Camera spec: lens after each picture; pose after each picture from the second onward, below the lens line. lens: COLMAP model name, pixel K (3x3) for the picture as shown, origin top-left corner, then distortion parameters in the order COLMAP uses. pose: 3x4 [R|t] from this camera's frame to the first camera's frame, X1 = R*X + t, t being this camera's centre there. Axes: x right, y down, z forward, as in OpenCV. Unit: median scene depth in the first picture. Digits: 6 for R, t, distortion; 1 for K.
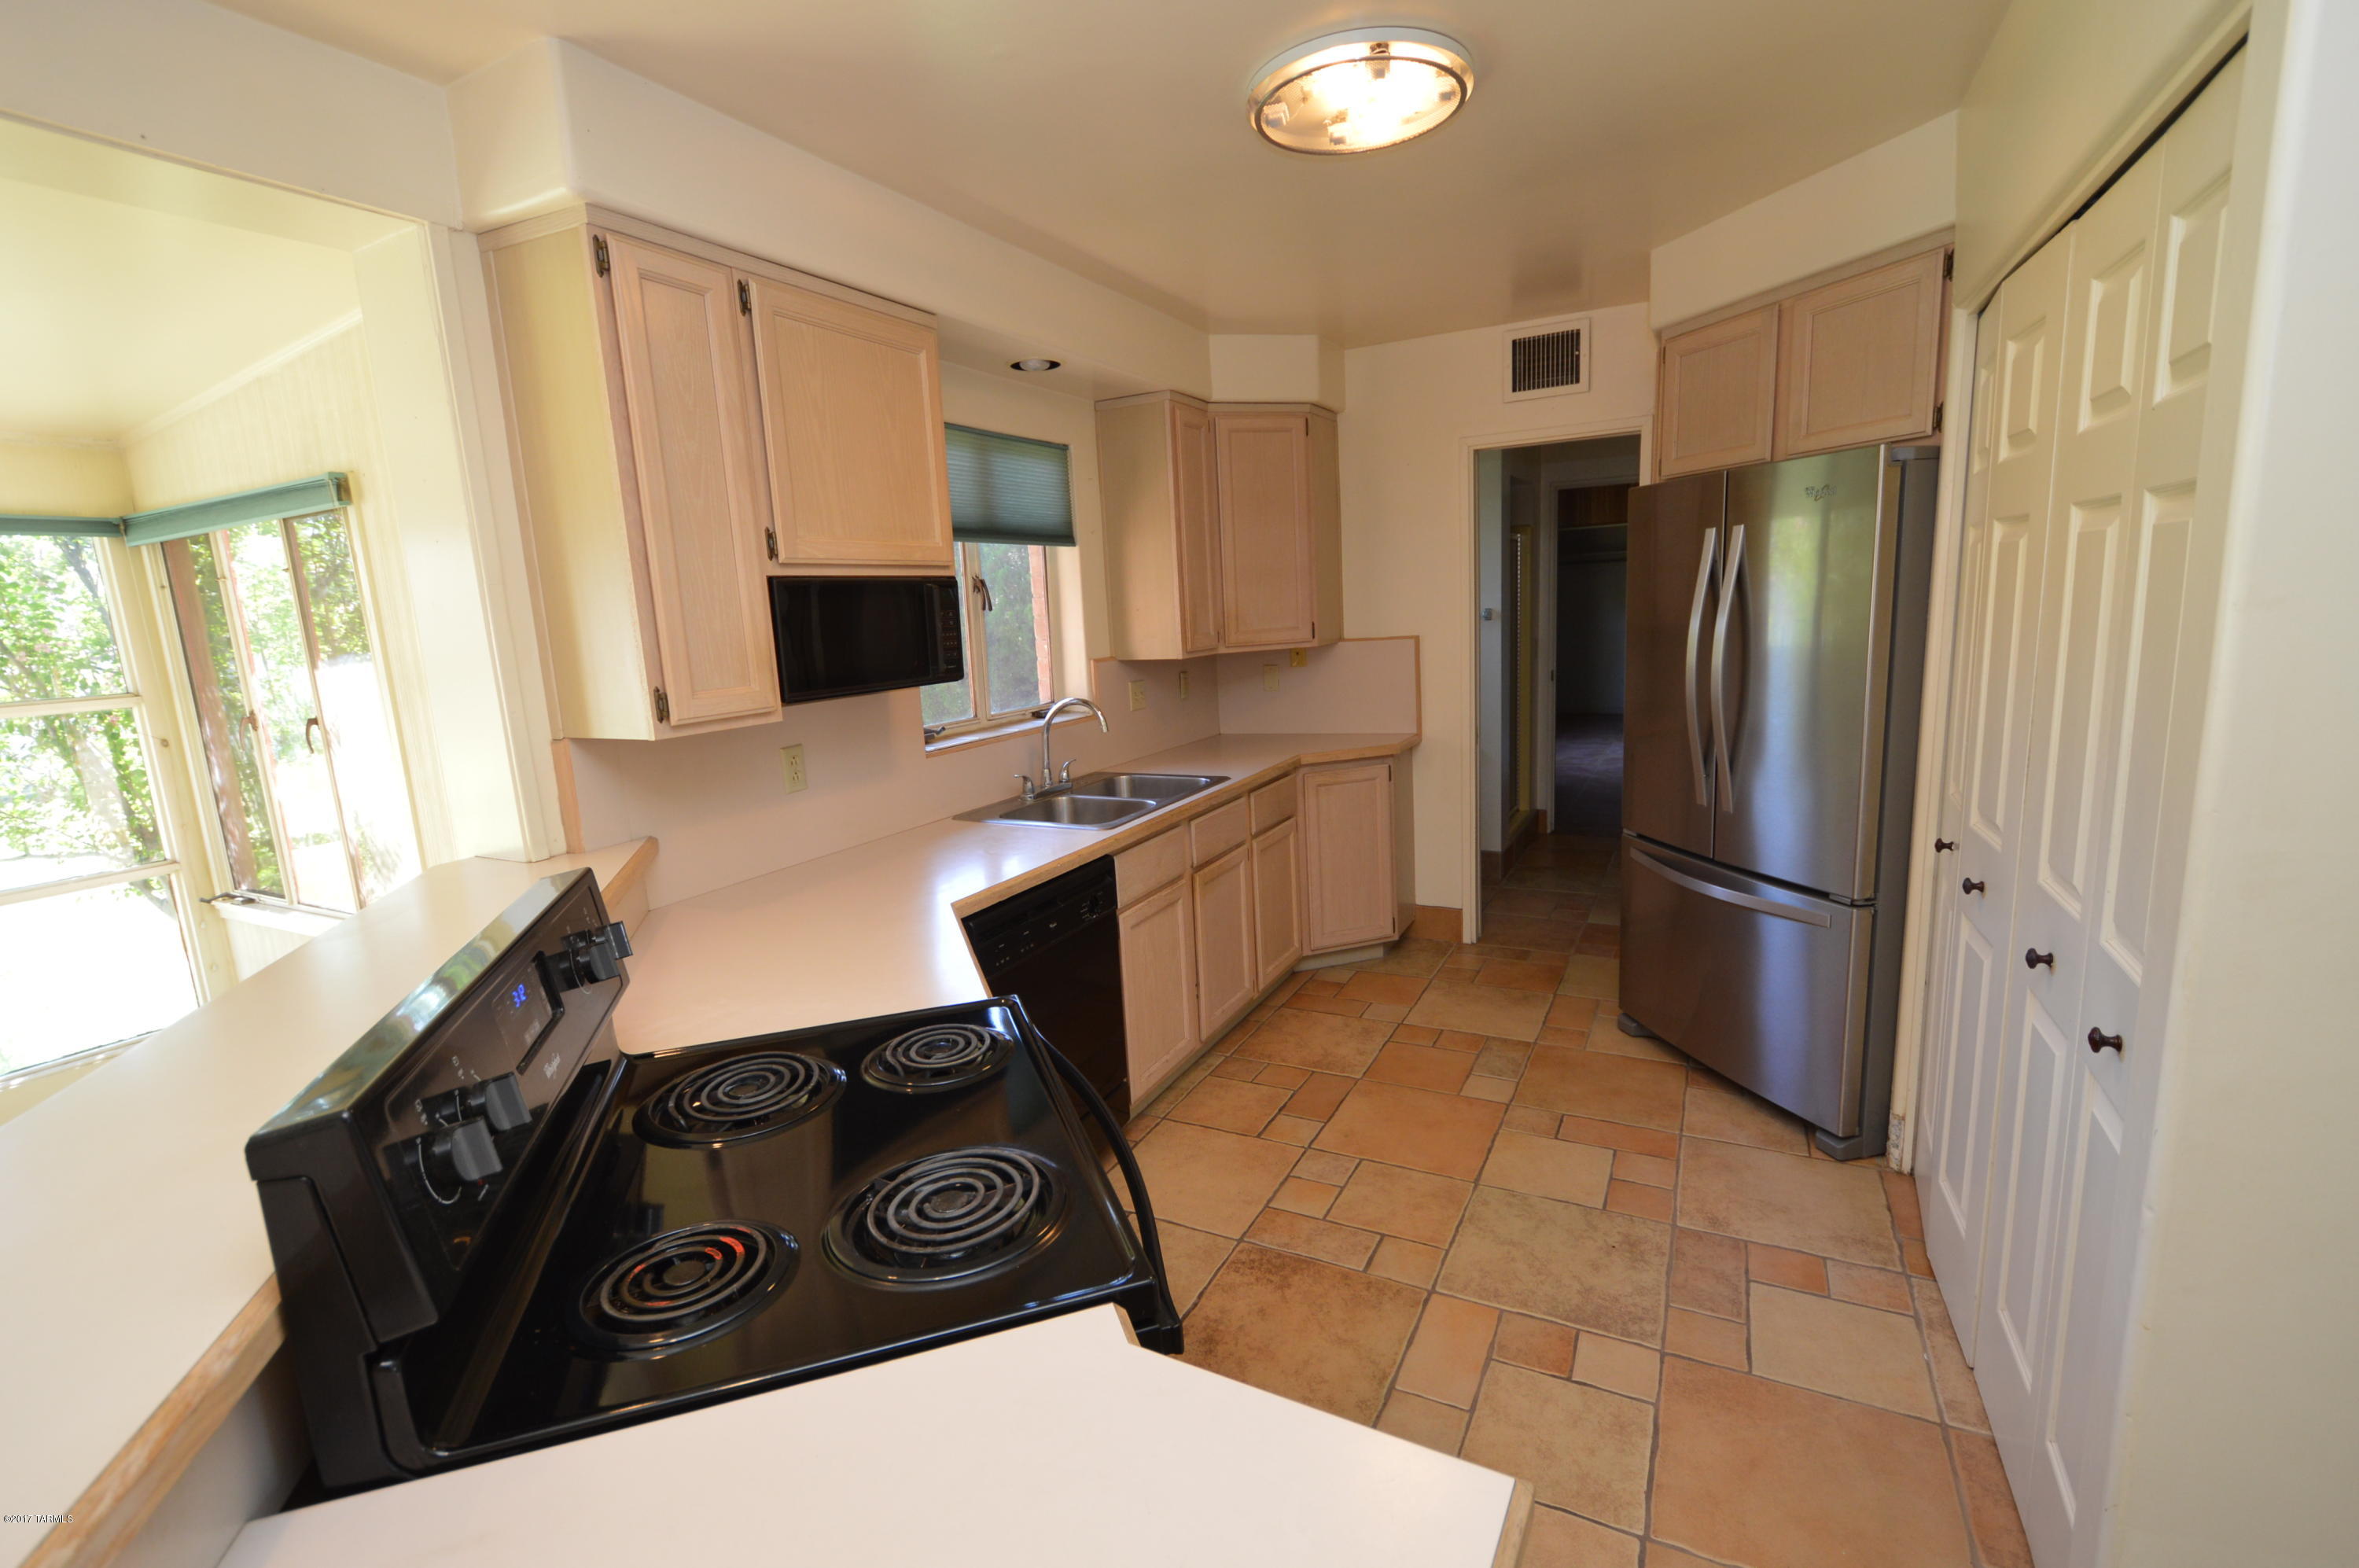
lens RADIAL K [[1044.0, 0, 1186.9], [0, 1044.0, 784.6], [0, 0, 1]] dist [-0.003453, -0.001793]
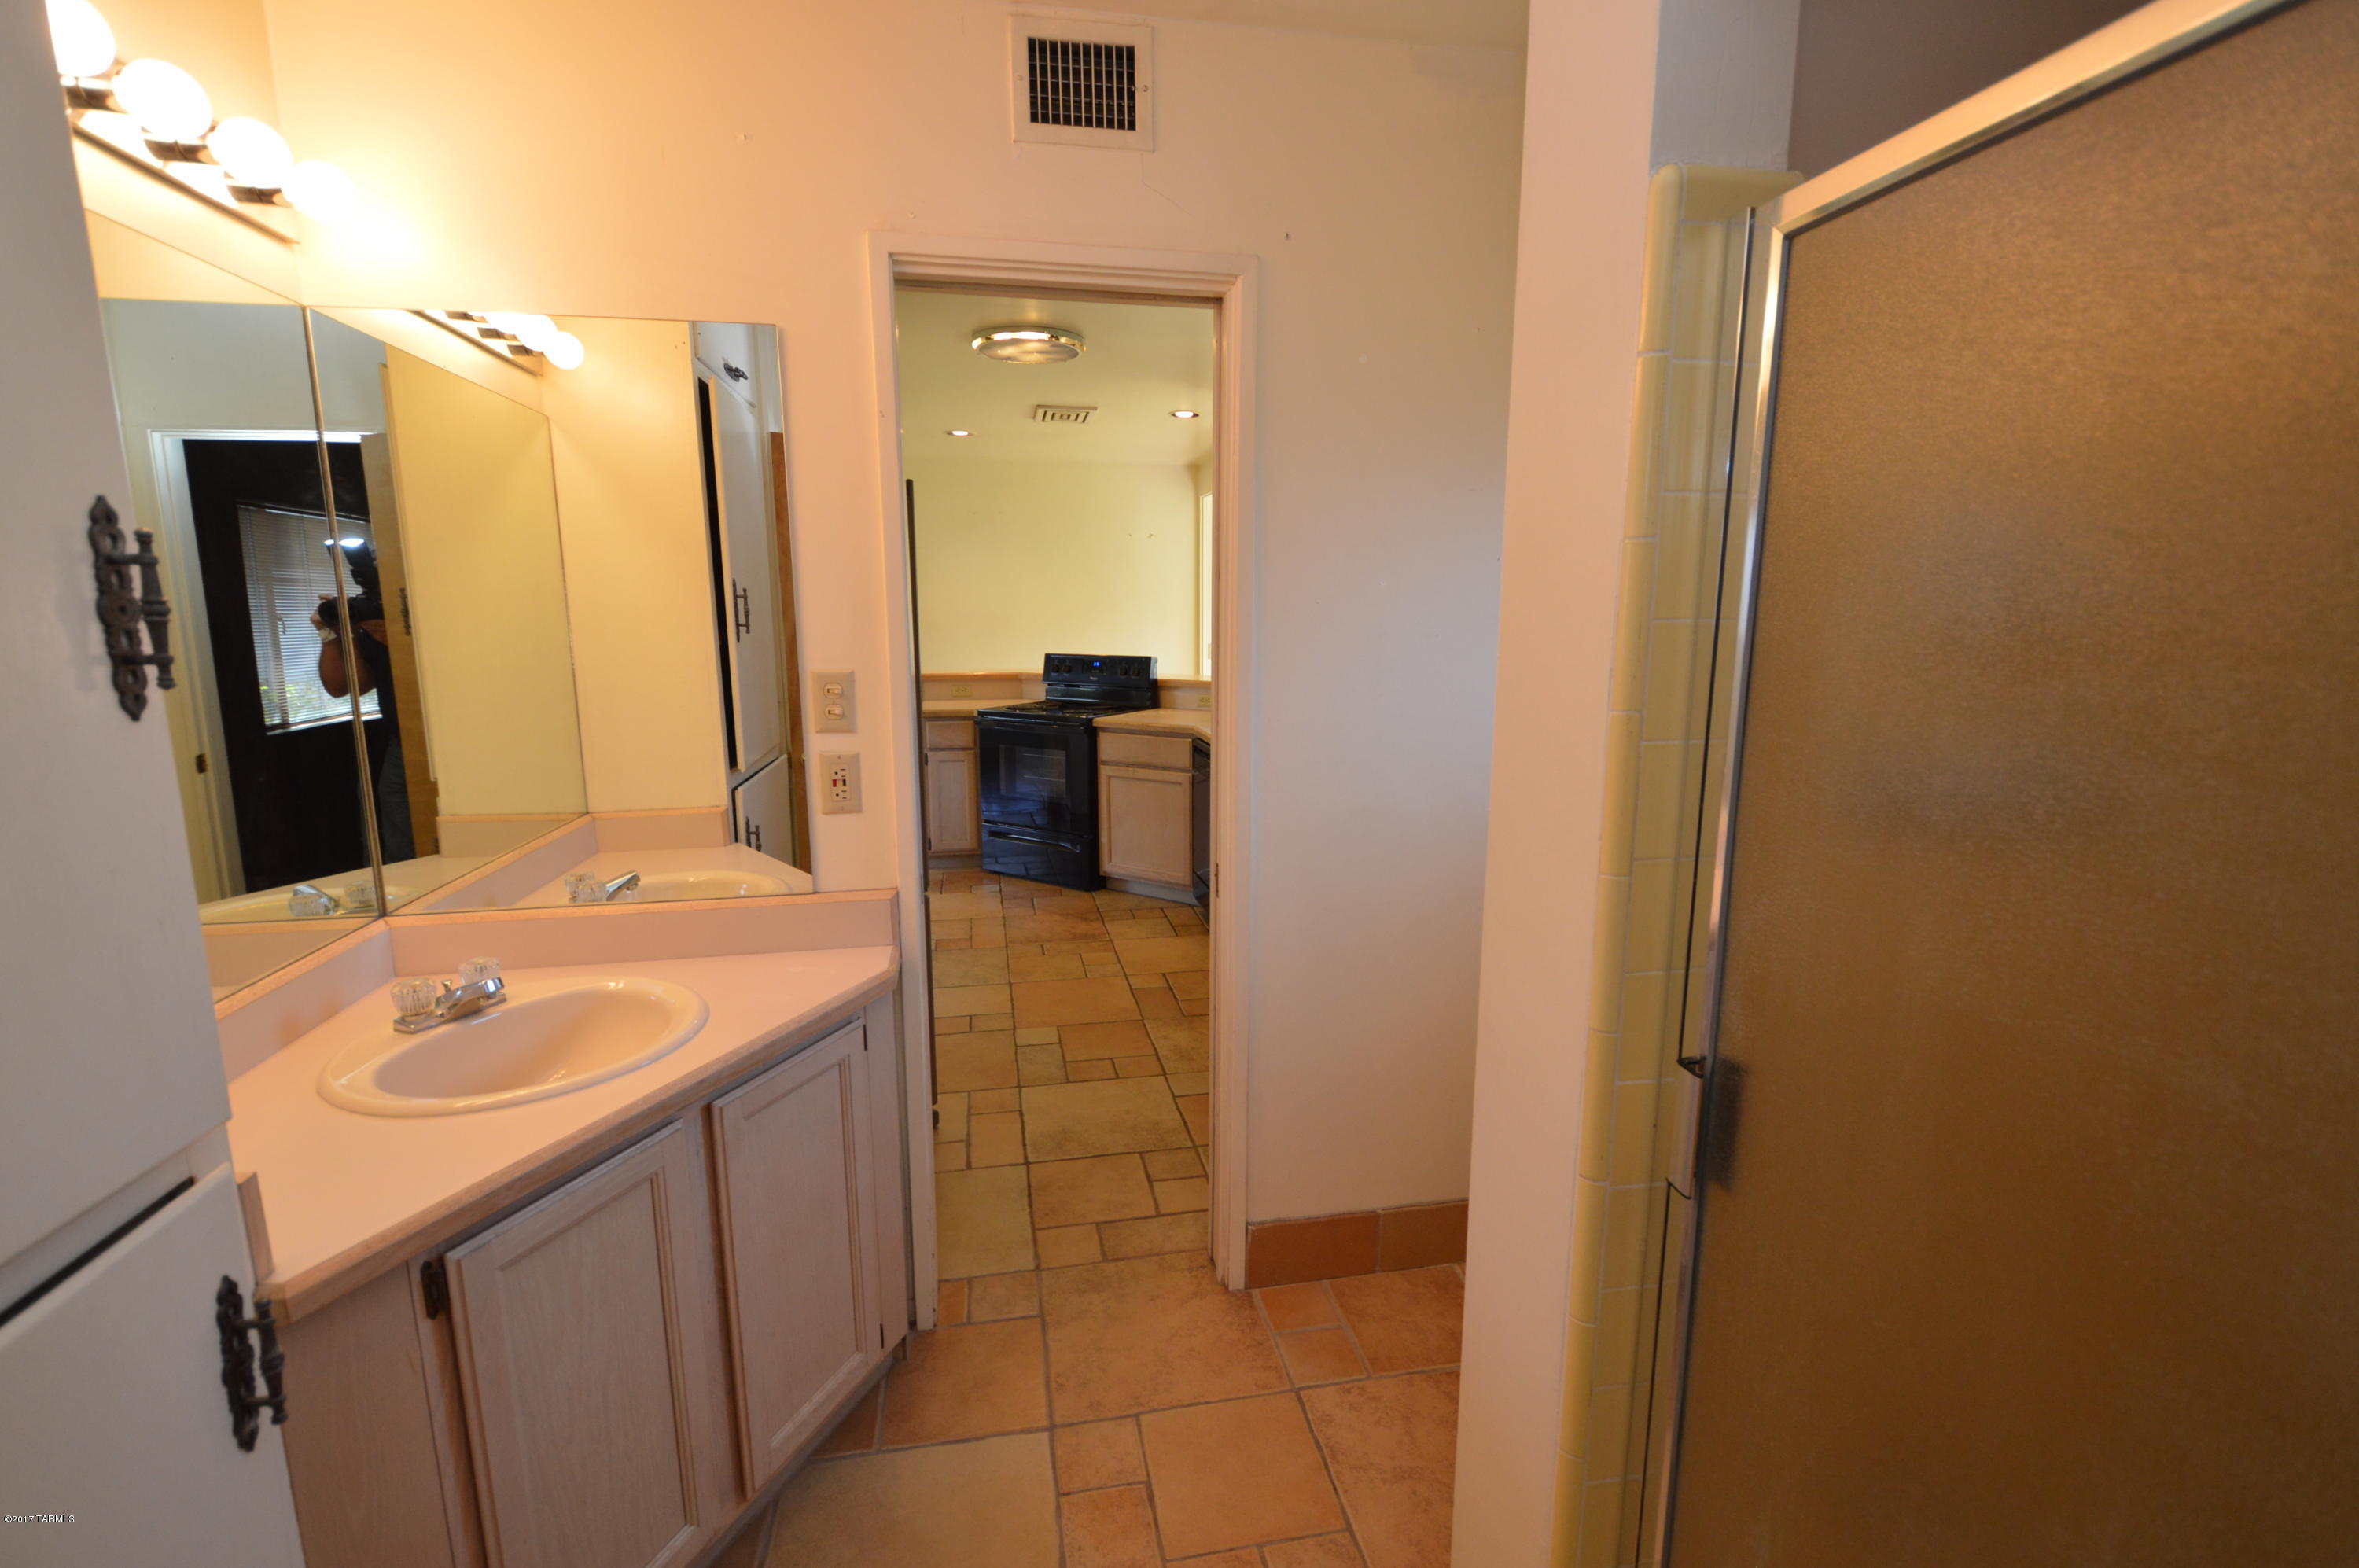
lens RADIAL K [[1044.0, 0, 1182.8], [0, 1044.0, 782.4], [0, 0, 1]] dist [-0.003453, -0.001793]
pose [[-0.785776, 0.150960, -0.599806, 0.696522], [-0.067959, 0.942814, 0.326318, -0.302284], [0.614766, 0.297176, -0.730582, 1.599122]]
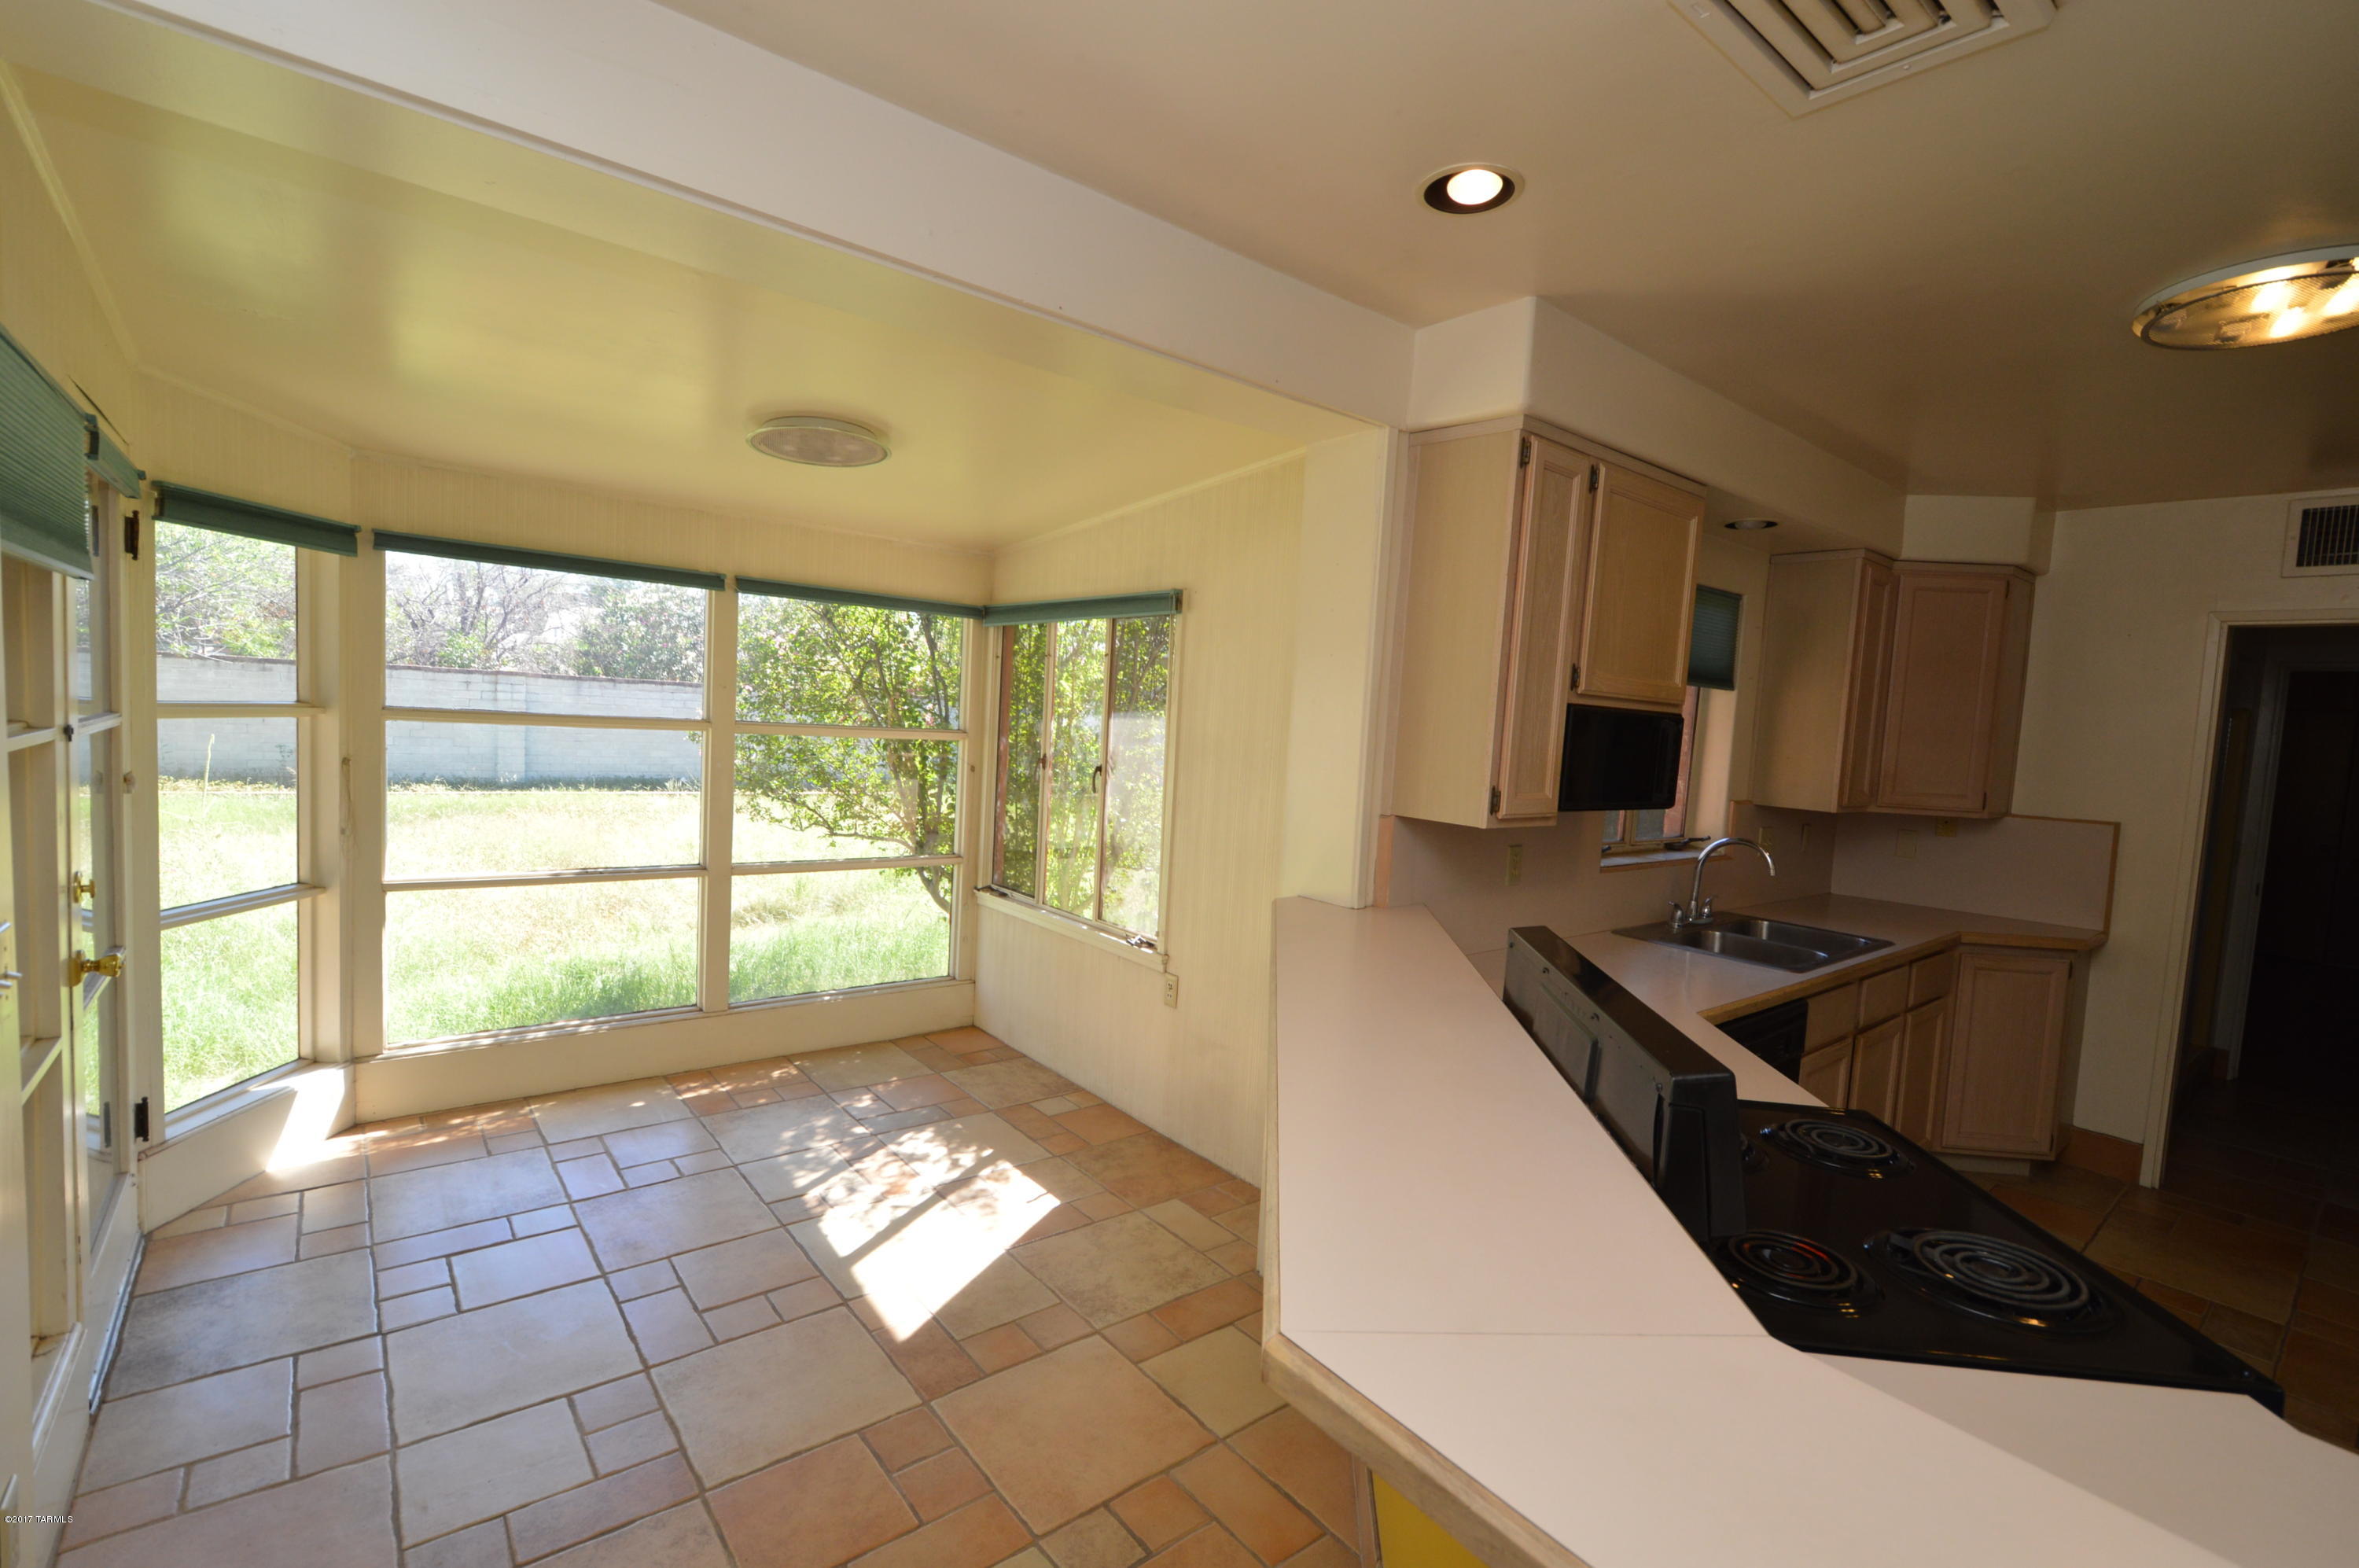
lens RADIAL K [[1044.0, 0, 1177.6], [0, 1044.0, 786.6], [0, 0, 1]] dist [-0.003453, -0.001793]
pose [[0.908785, 0.131167, -0.396113, -0.196093], [-0.171012, 0.982999, -0.066840, 0.028900], [0.380612, 0.128483, 0.915766, -0.145956]]
